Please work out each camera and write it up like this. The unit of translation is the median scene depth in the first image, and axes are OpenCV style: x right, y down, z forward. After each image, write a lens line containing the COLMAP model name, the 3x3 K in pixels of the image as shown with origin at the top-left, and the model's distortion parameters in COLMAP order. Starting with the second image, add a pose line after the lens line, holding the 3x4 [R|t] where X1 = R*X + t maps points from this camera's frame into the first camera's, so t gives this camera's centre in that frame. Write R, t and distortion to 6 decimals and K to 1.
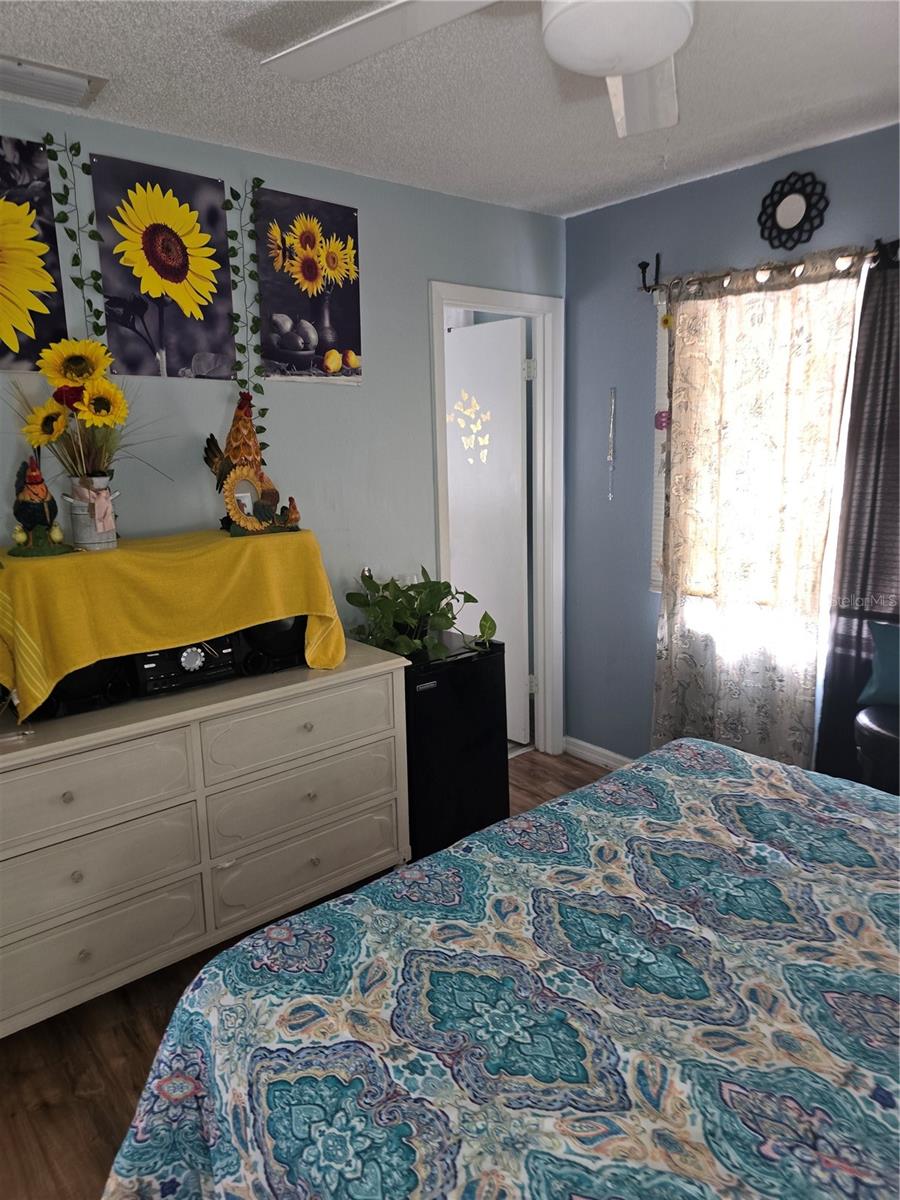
lens RADIAL K [[805.8, 0, 450.0], [0, 805.8, 600.0], [0, 0, 1]] dist [0.055071, -0.066074]
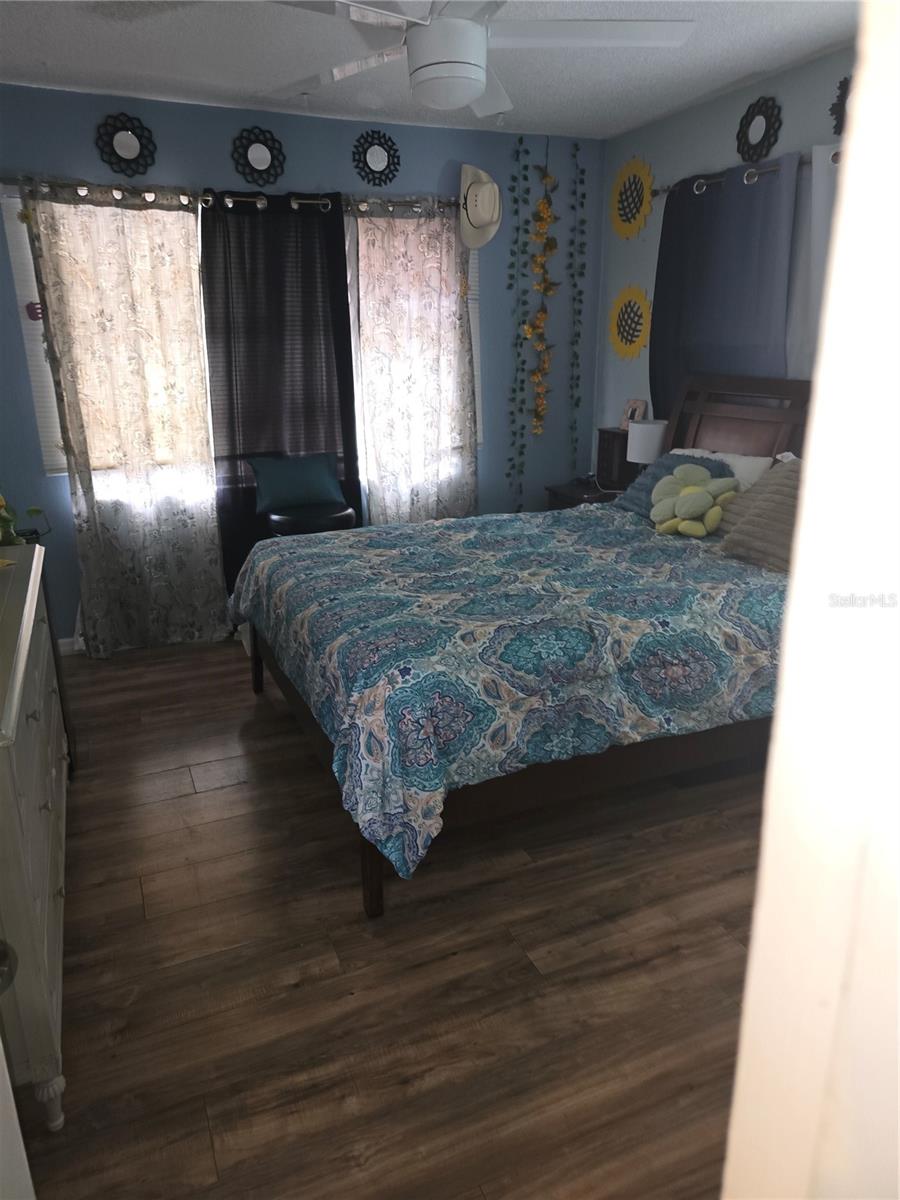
lens RADIAL K [[792.9, 0, 440.0], [0, 792.9, 602.2], [0, 0, 1]] dist [0.064247, -0.060000]
pose [[0.275280, -0.276567, 0.920724, -0.796848], [0.198089, 0.953492, 0.227185, 0.013746], [-0.940735, 0.119846, 0.317262, 0.225658]]
